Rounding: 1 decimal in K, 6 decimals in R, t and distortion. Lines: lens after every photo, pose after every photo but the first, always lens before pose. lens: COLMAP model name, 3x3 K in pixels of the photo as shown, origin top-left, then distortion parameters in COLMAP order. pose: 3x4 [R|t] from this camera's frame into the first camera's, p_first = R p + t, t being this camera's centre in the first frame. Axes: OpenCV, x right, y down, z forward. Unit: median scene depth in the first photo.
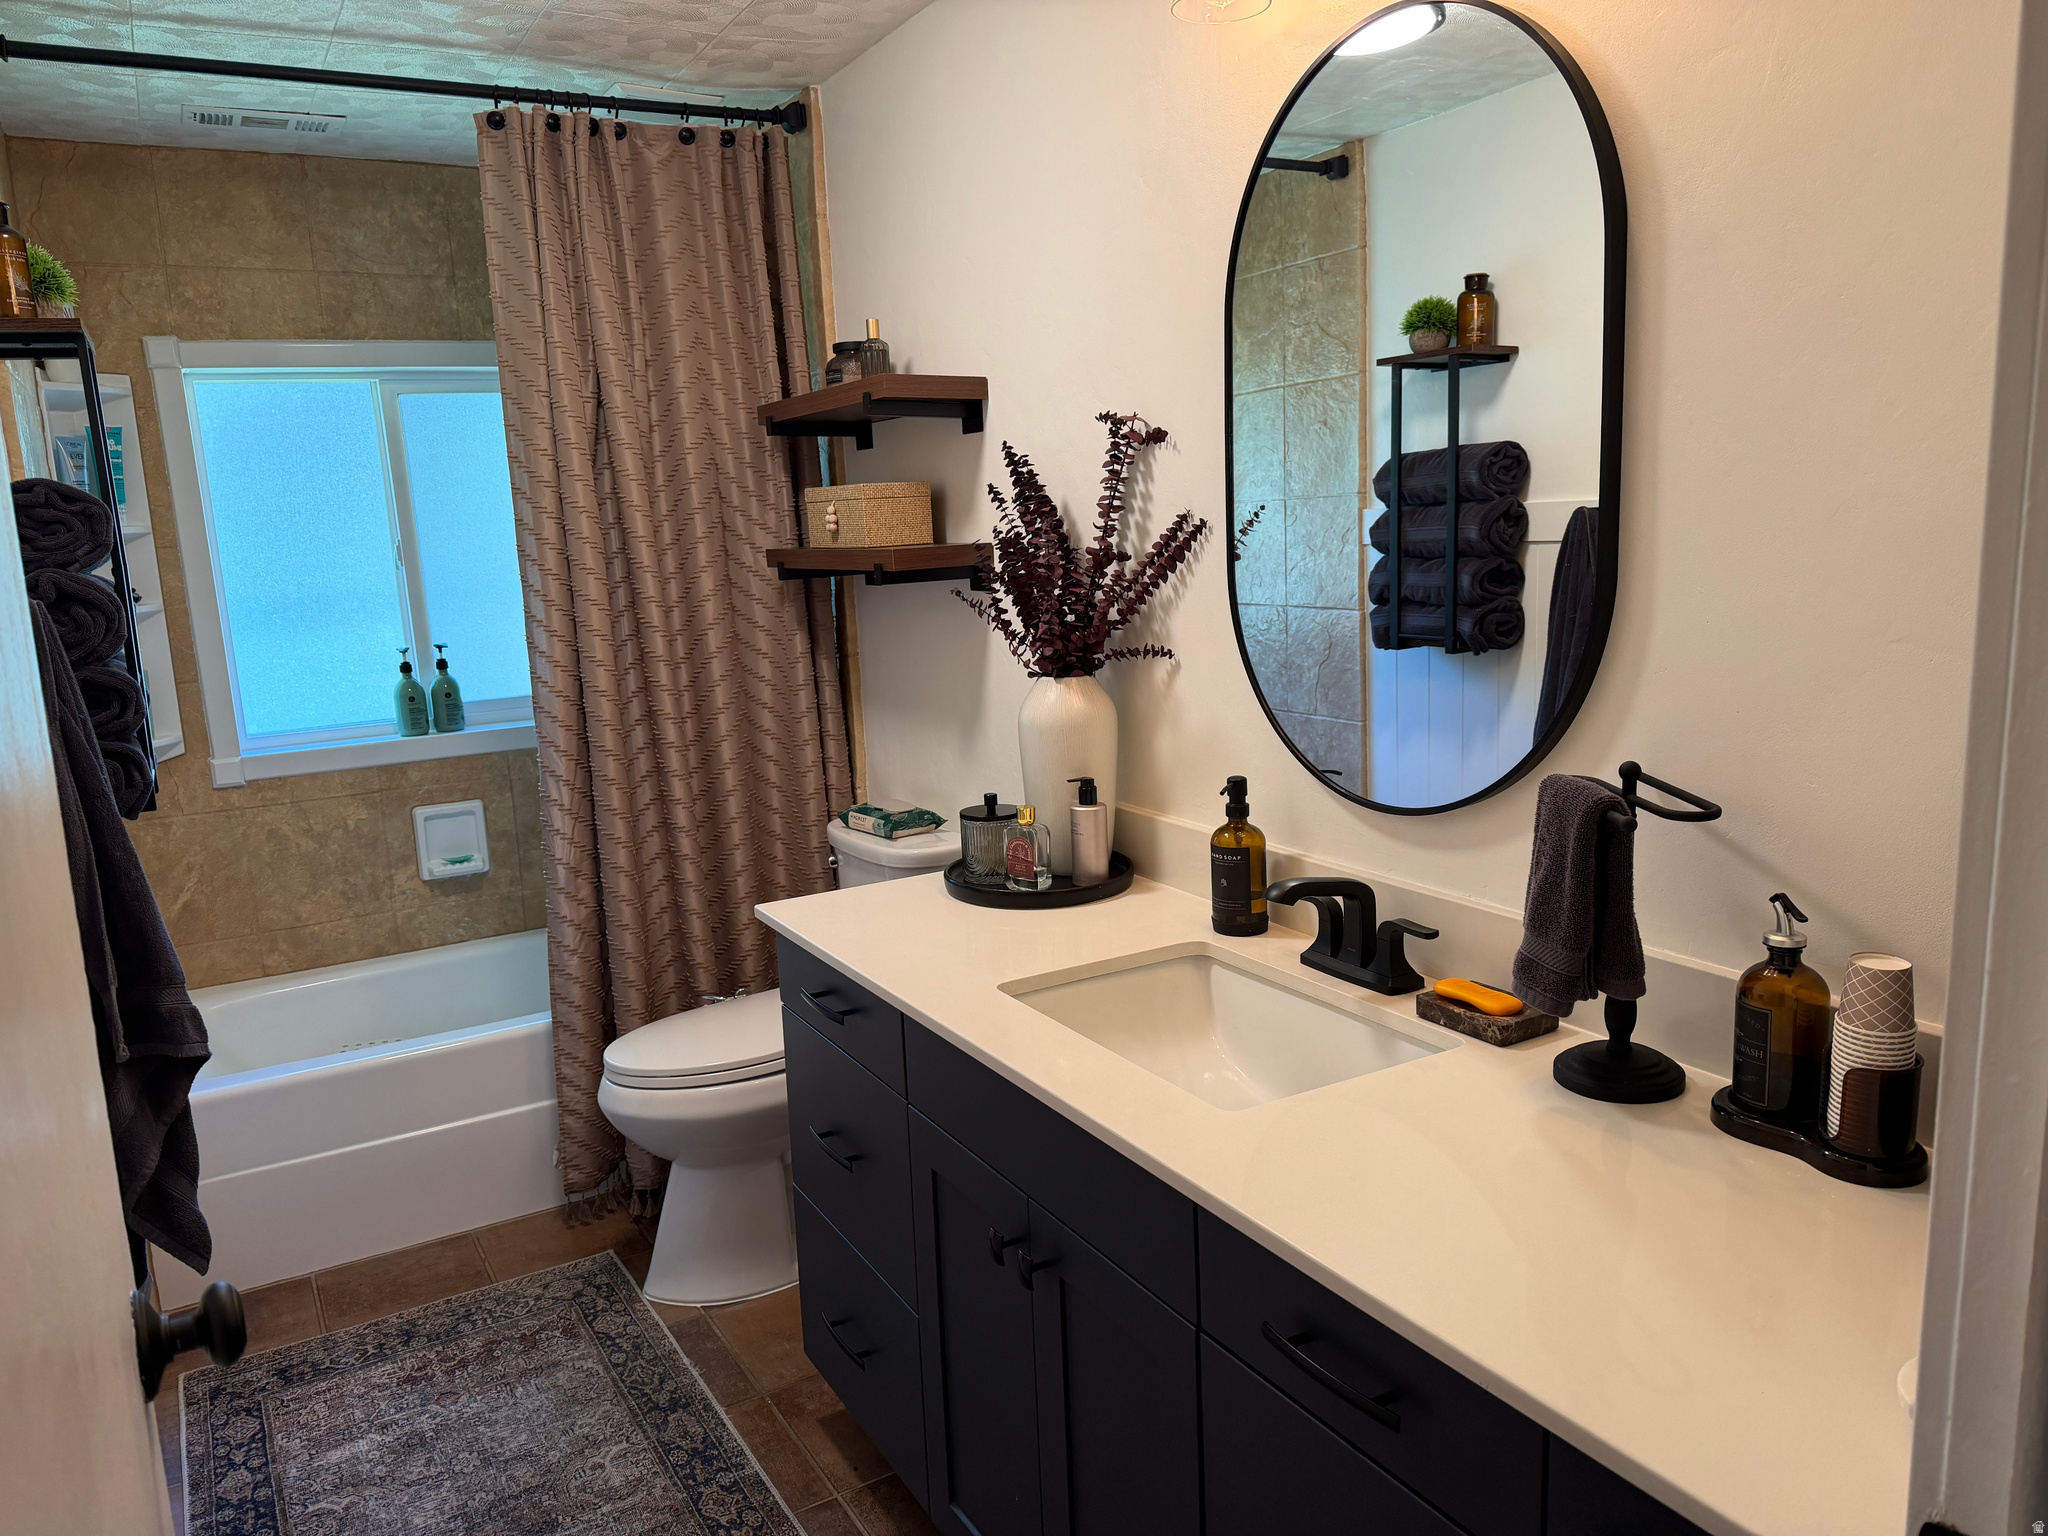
lens RADIAL K [[1470.7, 0, 1021.9], [0, 1470.7, 769.5], [0, 0, 1]] dist [0.015441, -0.007707]
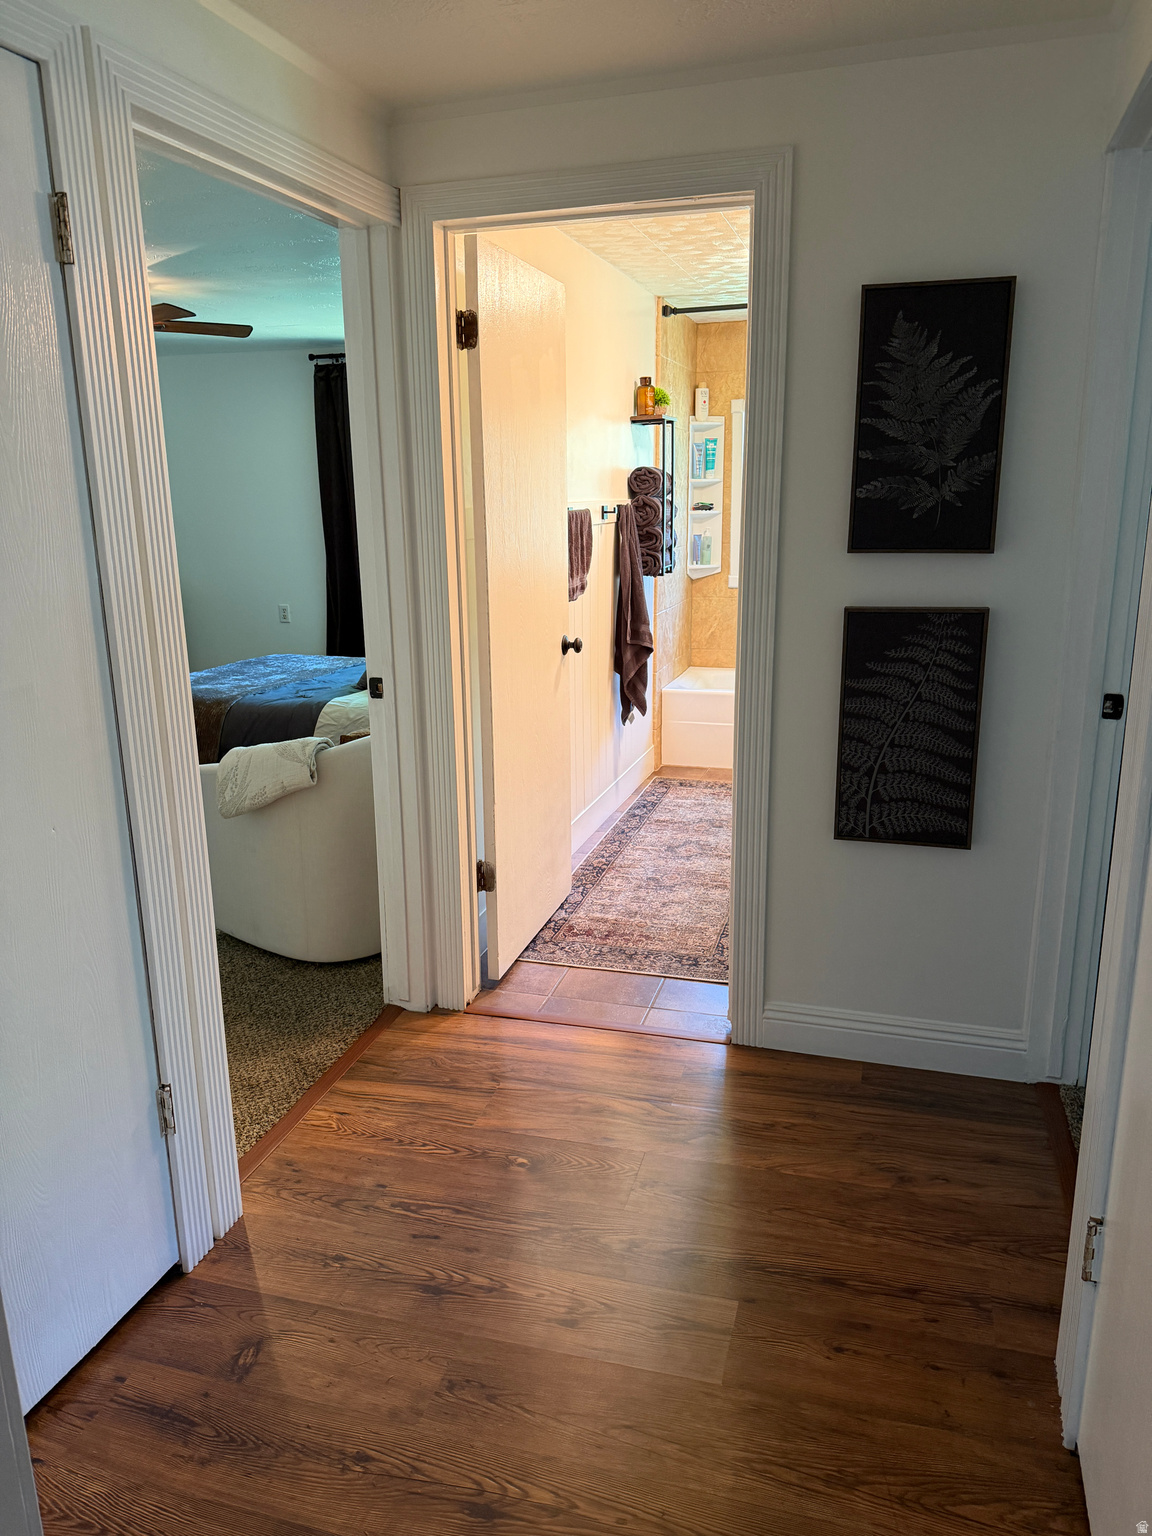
lens RADIAL K [[1103.1, 0, 577.5], [0, 1103.1, 768.4], [0, 0, 1]] dist [0.015441, -0.007707]
pose [[0.690345, 0.212594, -0.691540, 0.919271], [-0.141406, 0.977066, 0.159208, 0.074683], [0.709526, -0.012121, 0.704575, -0.714903]]
